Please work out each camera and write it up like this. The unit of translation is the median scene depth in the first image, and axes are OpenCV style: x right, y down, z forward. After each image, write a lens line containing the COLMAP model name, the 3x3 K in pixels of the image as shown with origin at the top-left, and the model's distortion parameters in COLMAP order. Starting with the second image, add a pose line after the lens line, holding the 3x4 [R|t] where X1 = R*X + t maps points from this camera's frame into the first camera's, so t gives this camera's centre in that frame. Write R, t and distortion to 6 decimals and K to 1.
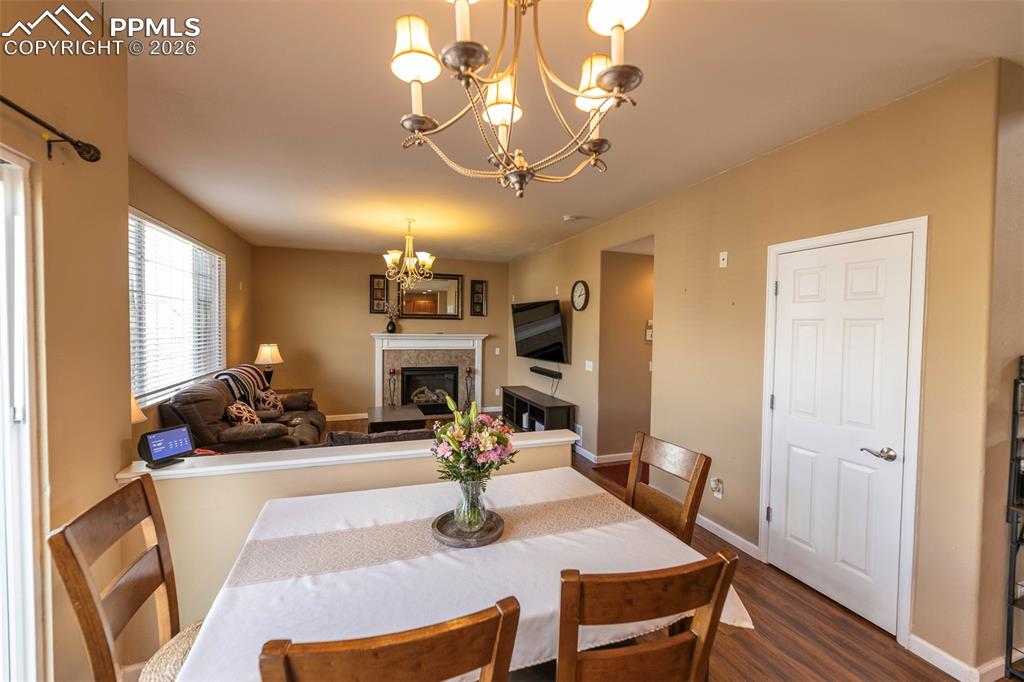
lens RADIAL K [[419.6, 0, 512.0], [0, 419.6, 341.0], [0, 0, 1]] dist [-0.000655, -0.000020]
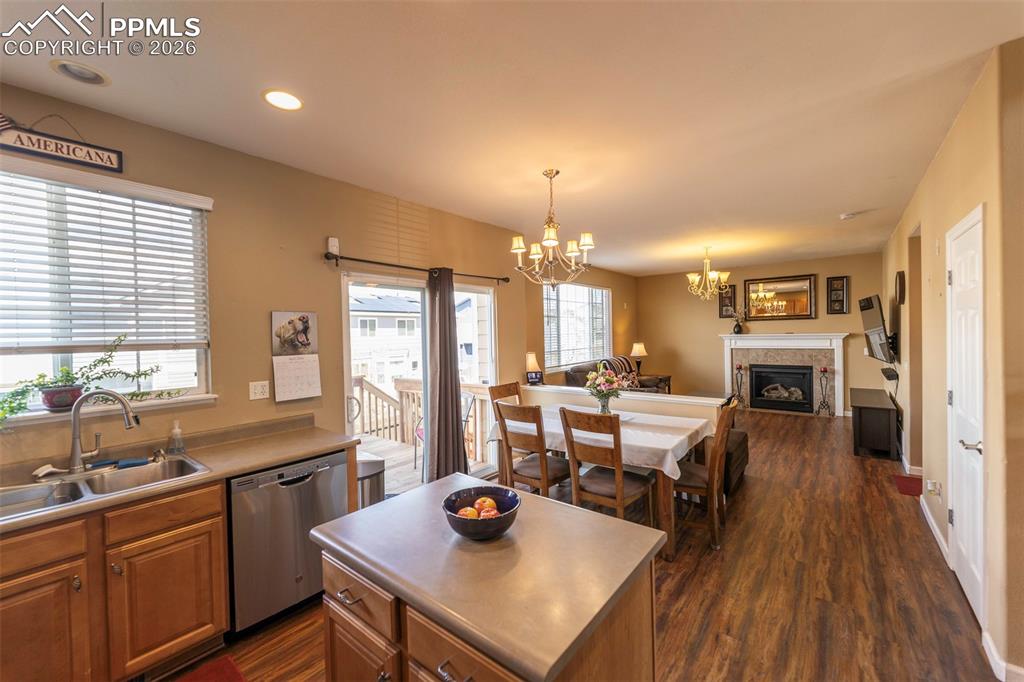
lens RADIAL K [[410.0, 0, 511.7], [0, 410.0, 338.7], [0, 0, 1]] dist [-0.000051, -0.000286]
pose [[0.522823, -0.013275, -0.852338, 0.368797], [0.001256, 0.999890, -0.014803, 0.010793], [0.852440, 0.006669, 0.522782, -0.133624]]
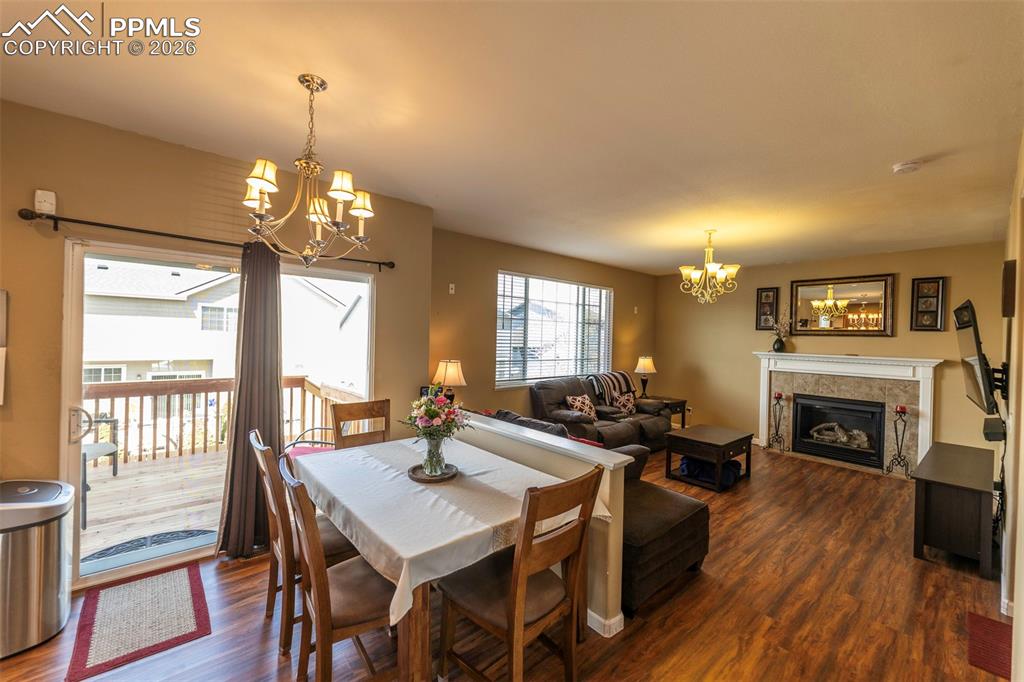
lens RADIAL K [[410.0, 0, 511.7], [0, 410.0, 338.7], [0, 0, 1]] dist [-0.000051, -0.000286]
pose [[0.358693, -0.000339, -0.933455, 0.326699], [-0.051457, 0.998472, -0.020136, -0.000897], [0.932036, 0.055256, 0.358128, 0.178601]]
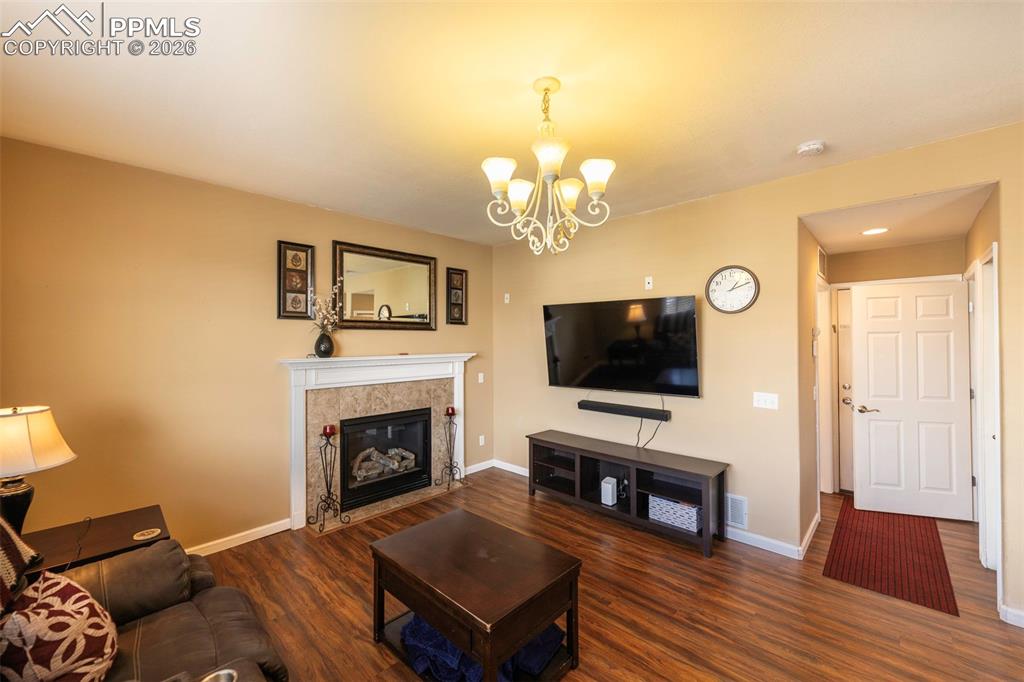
lens RADIAL K [[410.0, 0, 511.7], [0, 410.0, 338.7], [0, 0, 1]] dist [-0.000051, -0.000286]
pose [[0.895164, -0.016585, 0.445428, -0.319825], [0.031700, 0.999146, -0.026506, -0.021290], [-0.444608, 0.037847, 0.894925, 0.463498]]
